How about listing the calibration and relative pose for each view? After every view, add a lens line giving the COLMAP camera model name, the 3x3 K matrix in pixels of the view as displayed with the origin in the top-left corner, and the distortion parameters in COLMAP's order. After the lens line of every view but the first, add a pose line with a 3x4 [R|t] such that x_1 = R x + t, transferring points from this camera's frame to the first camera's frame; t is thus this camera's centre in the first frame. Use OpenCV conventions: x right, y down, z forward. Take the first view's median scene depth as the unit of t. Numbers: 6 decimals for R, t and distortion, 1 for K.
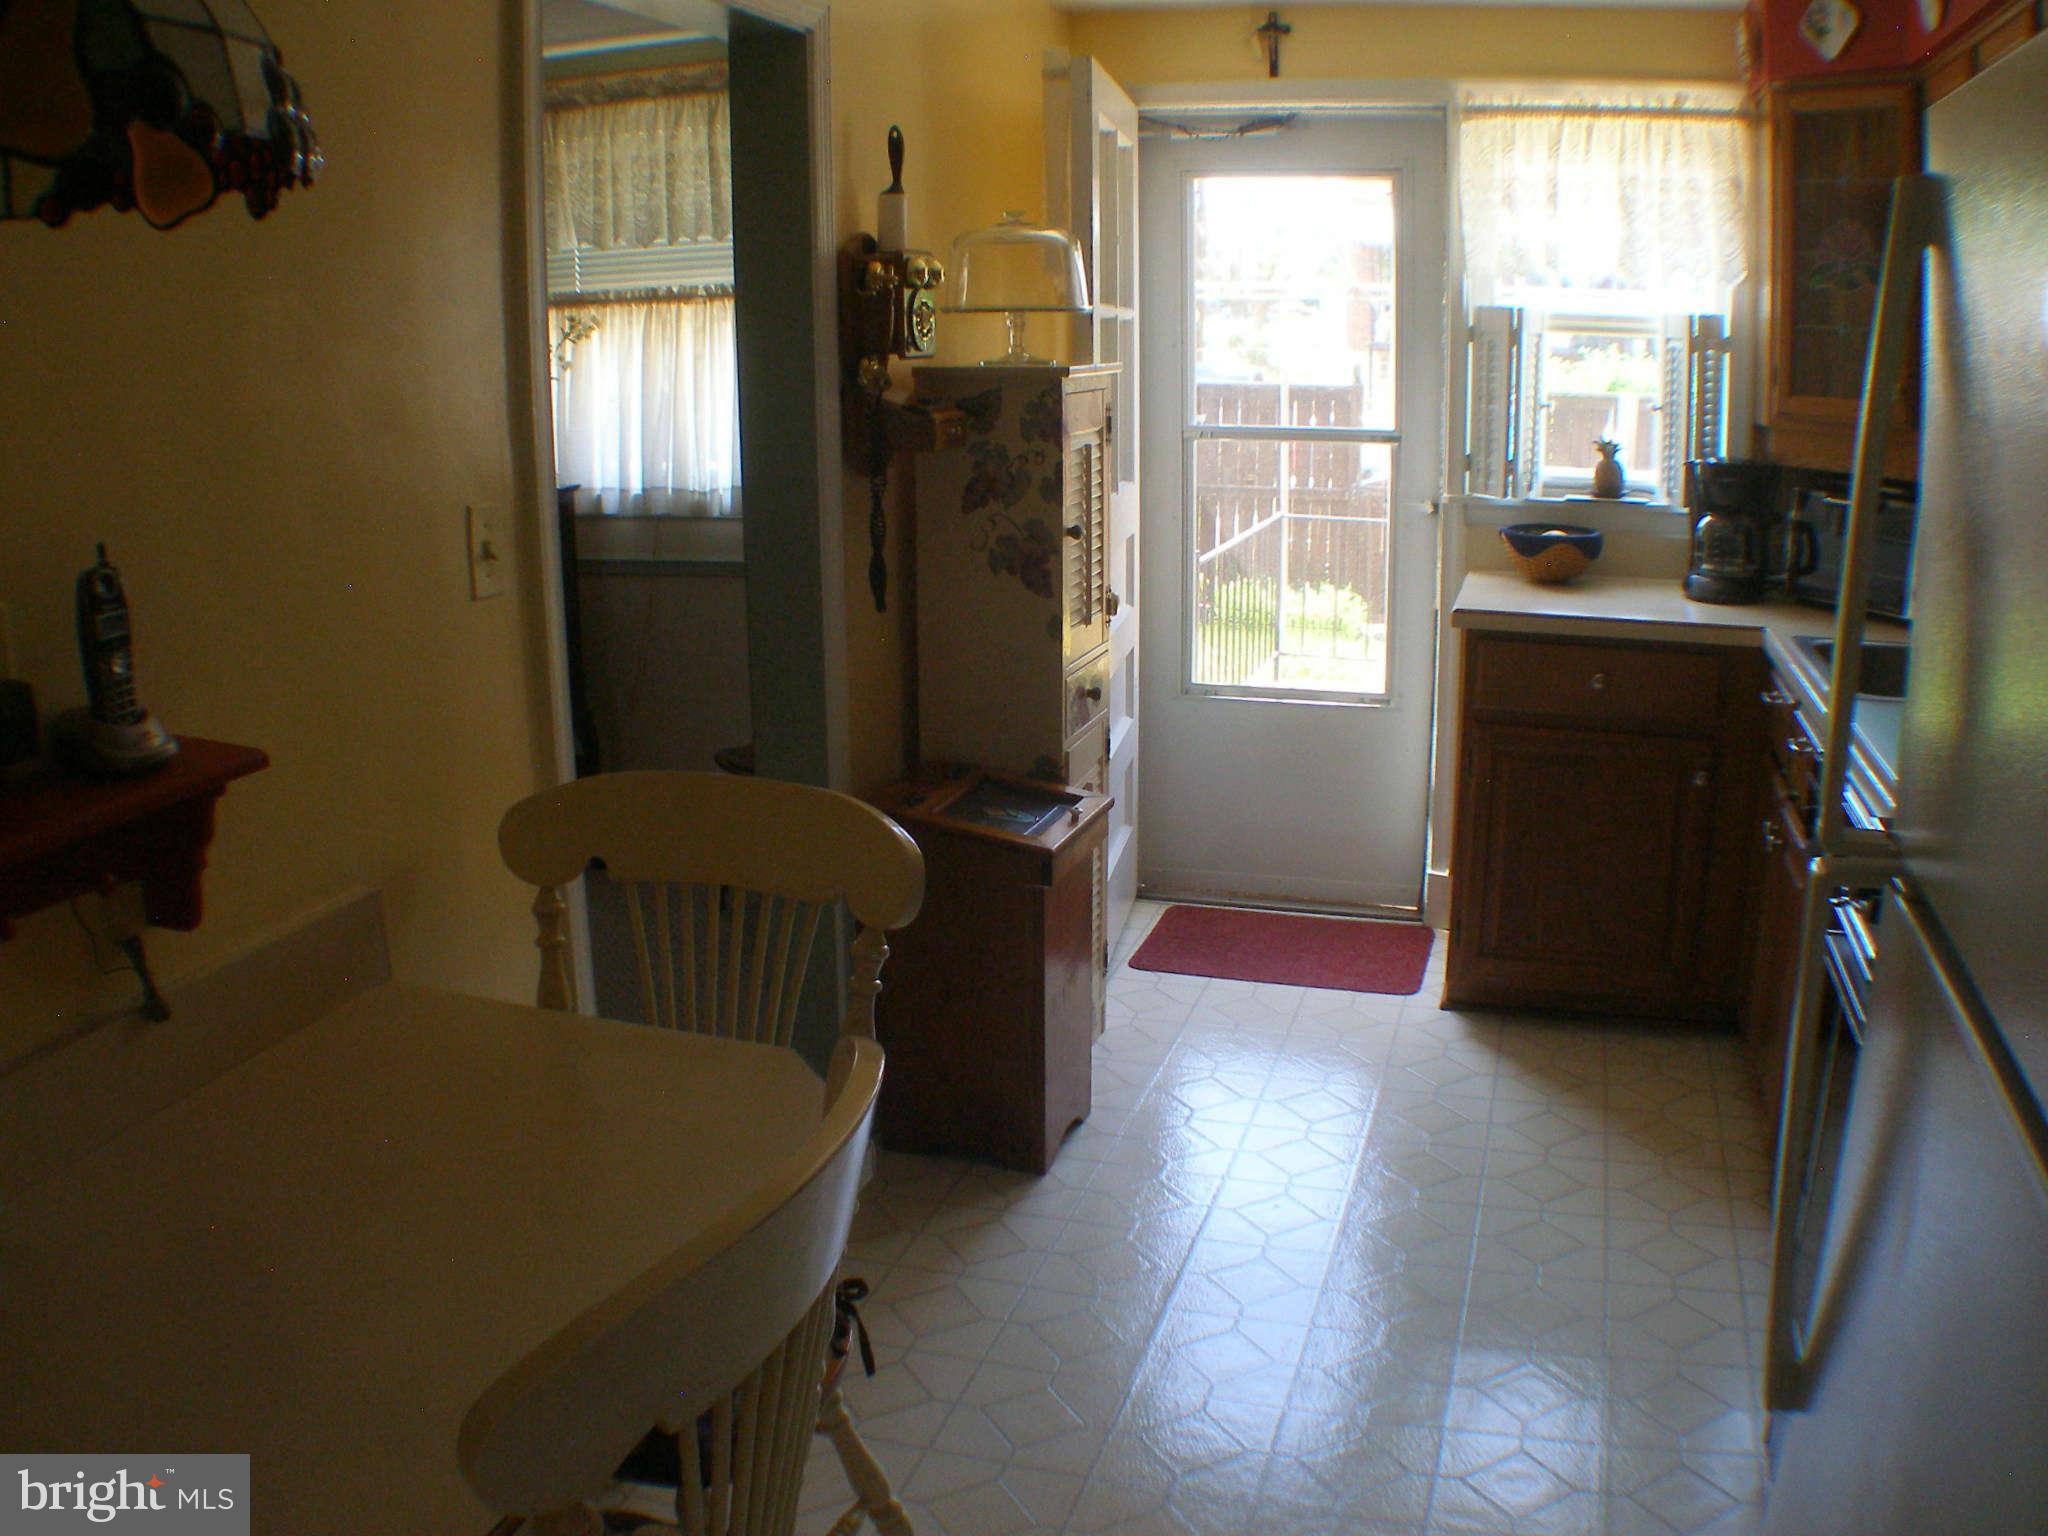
lens RADIAL K [[1668.0, 0, 997.7], [0, 1668.0, 764.1], [0, 0, 1]] dist [-0.302185, 0.102994]
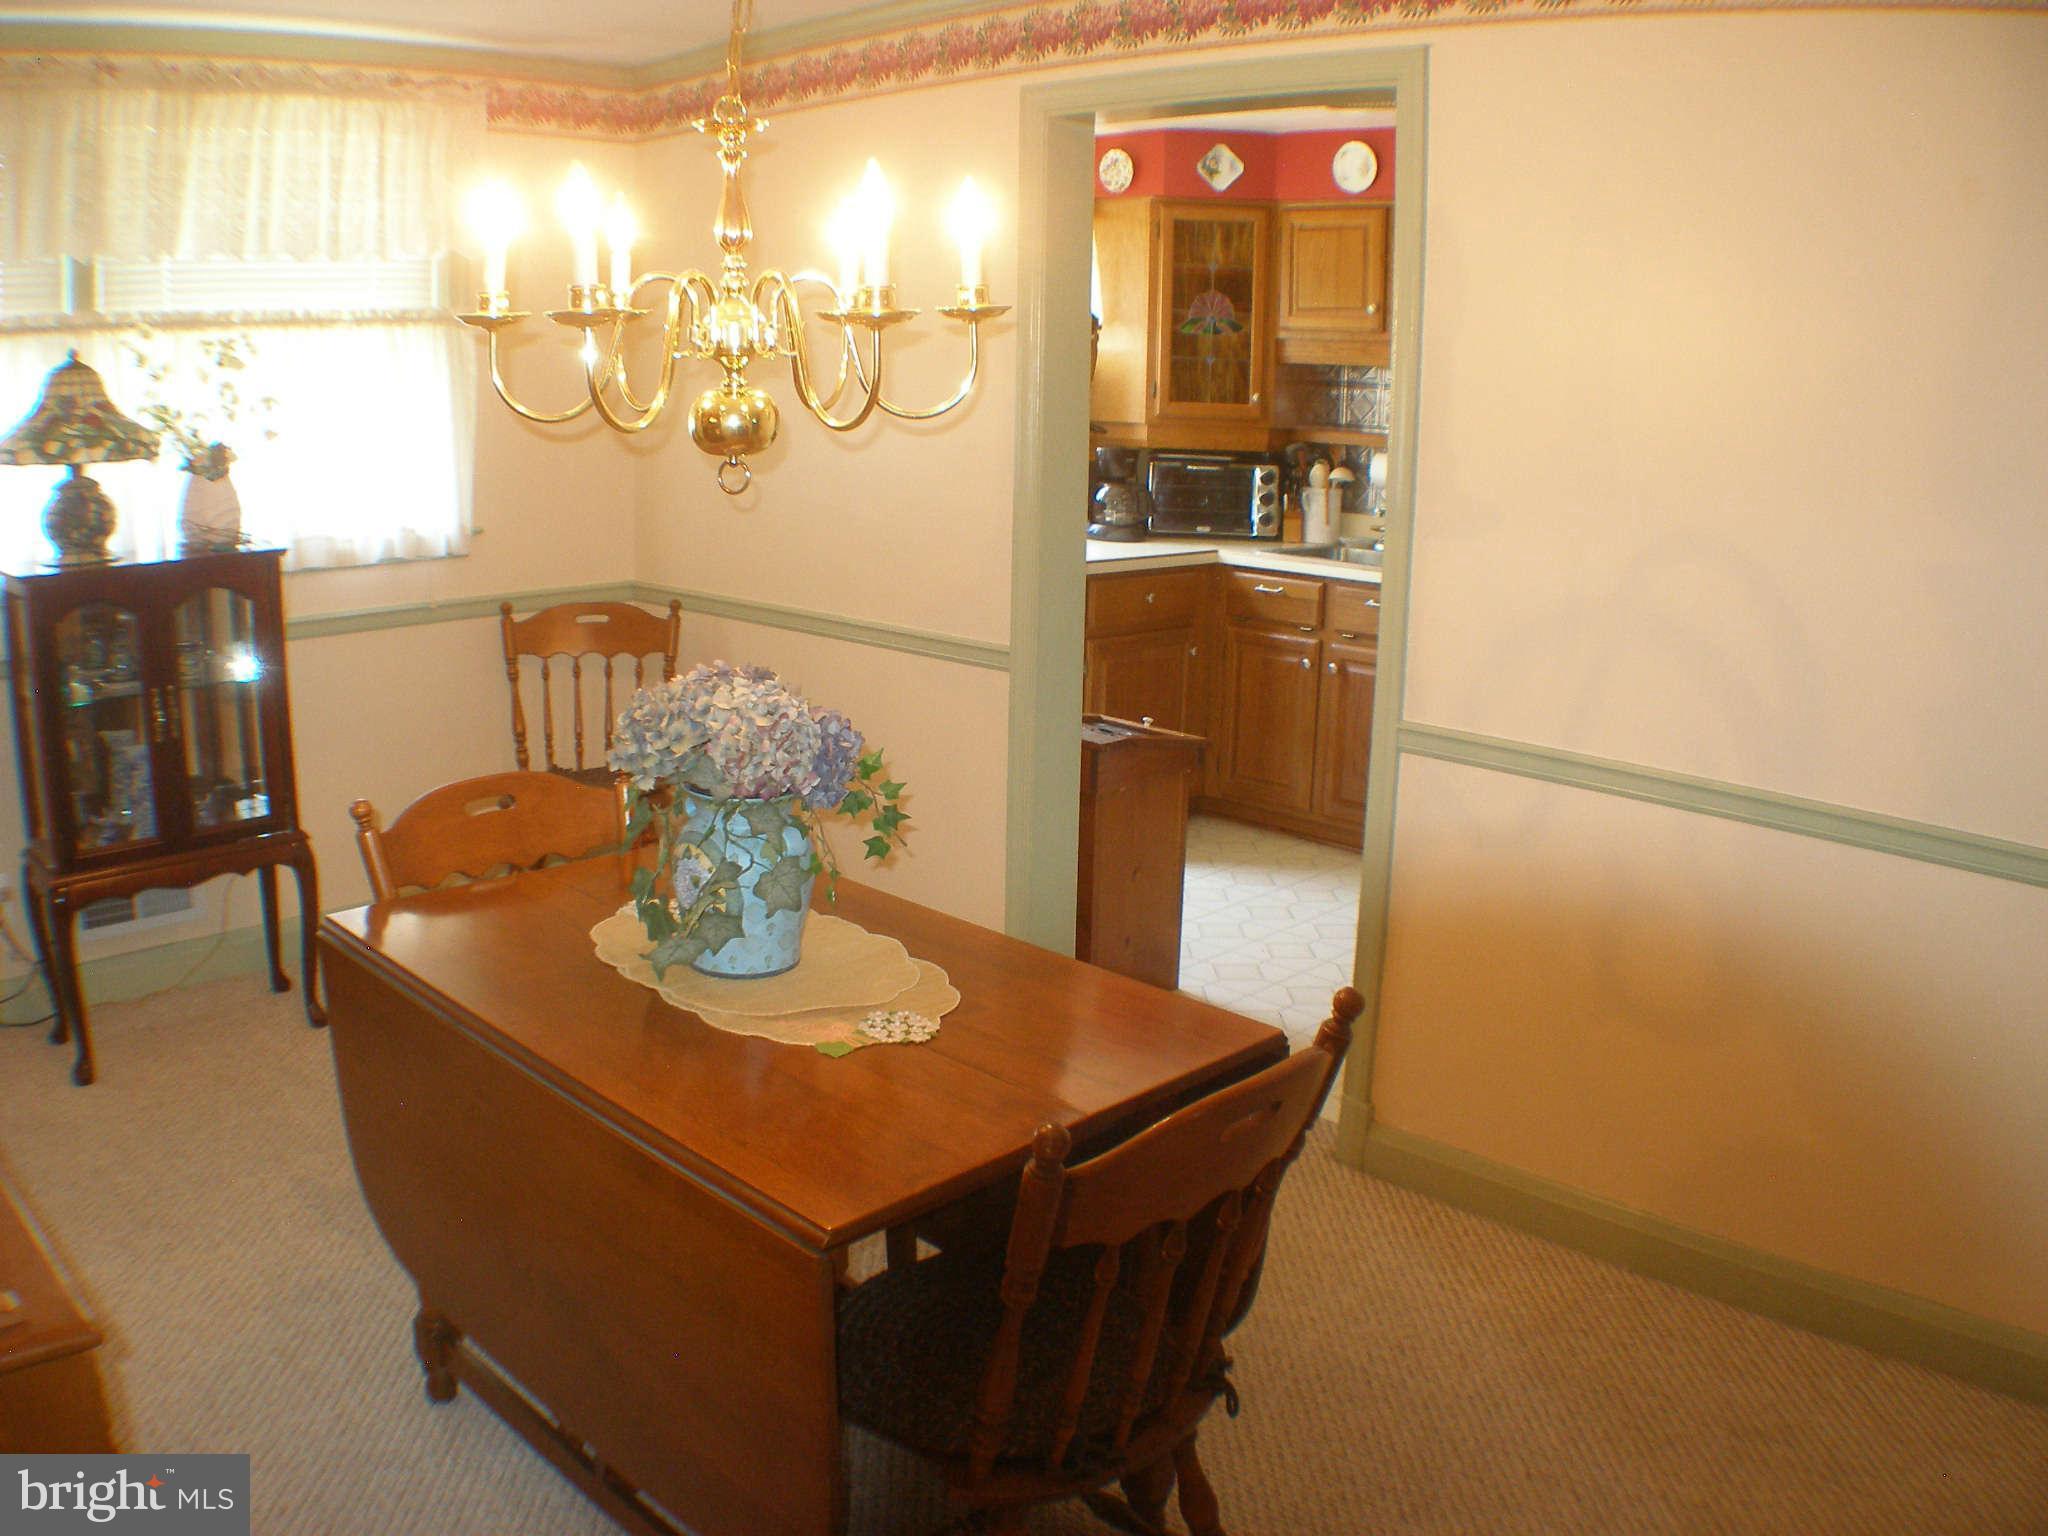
lens RADIAL K [[1668.0, 0, 997.7], [0, 1668.0, 764.1], [0, 0, 1]] dist [-0.302185, 0.102994]
pose [[0.440811, -0.189113, 0.877452, -0.853760], [0.197034, 0.974098, 0.110957, -0.076700], [-0.875707, 0.123977, 0.466654, 0.318754]]
